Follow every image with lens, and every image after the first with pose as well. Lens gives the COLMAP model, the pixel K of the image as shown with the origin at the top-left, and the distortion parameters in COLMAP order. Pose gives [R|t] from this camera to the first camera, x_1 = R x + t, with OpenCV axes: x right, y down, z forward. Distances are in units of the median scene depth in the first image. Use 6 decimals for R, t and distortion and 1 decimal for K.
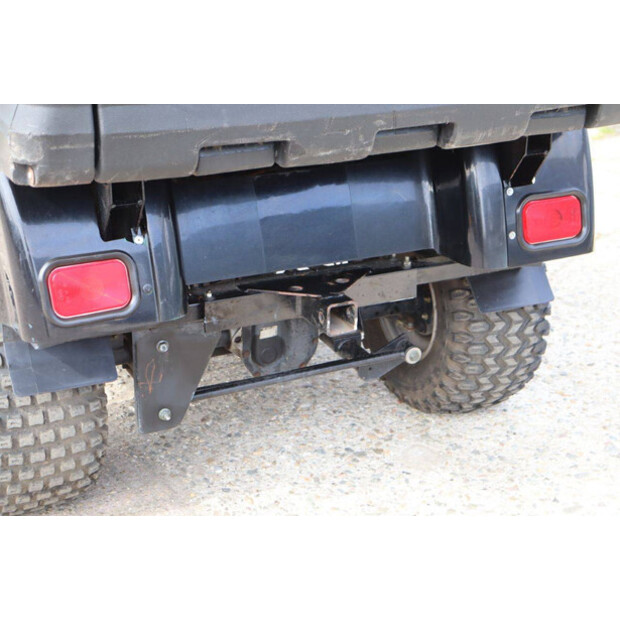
lens RADIAL K [[1286.6, 0, 310.0], [0, 1286.6, 310.0], [0, 0, 1]] dist [0.258385, 0.017205]
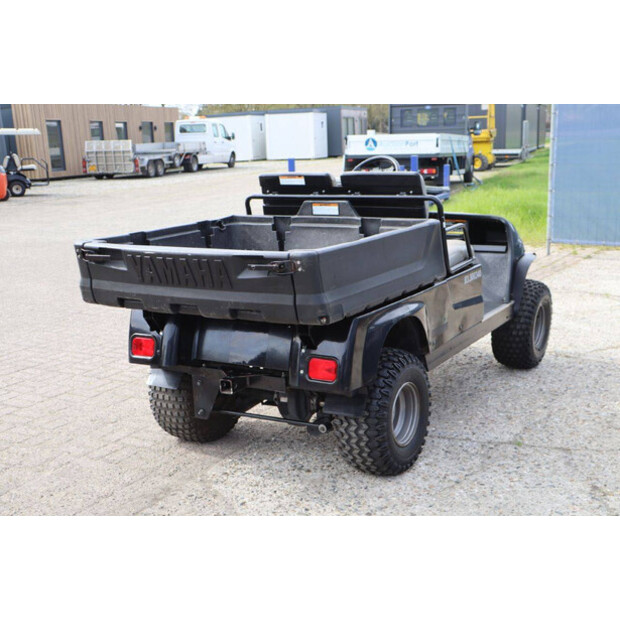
lens RADIAL K [[865.0, 0, 310.0], [0, 865.0, 310.0], [0, 0, 1]] dist [0.025295, 0.055994]
pose [[0.535688, 0.151404, -0.830732, 1.338474], [-0.253679, 0.967205, 0.012694, -0.179133], [0.805410, 0.203939, 0.556528, 0.223460]]
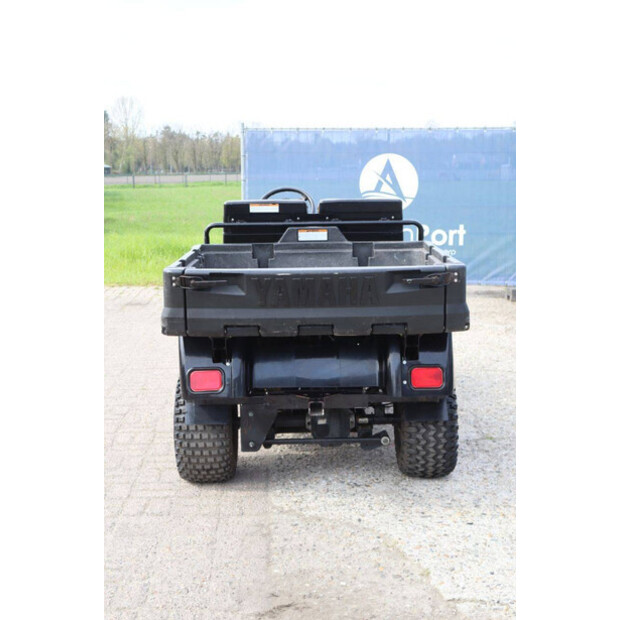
lens RADIAL K [[929.9, 0, 310.0], [0, 929.9, 310.0], [0, 0, 1]] dist [0.048210, 0.029676]
pose [[0.899313, 0.054982, -0.433834, 0.707182], [-0.136449, 0.977816, -0.158927, 0.097473], [0.415472, 0.202122, 0.886865, -0.500982]]
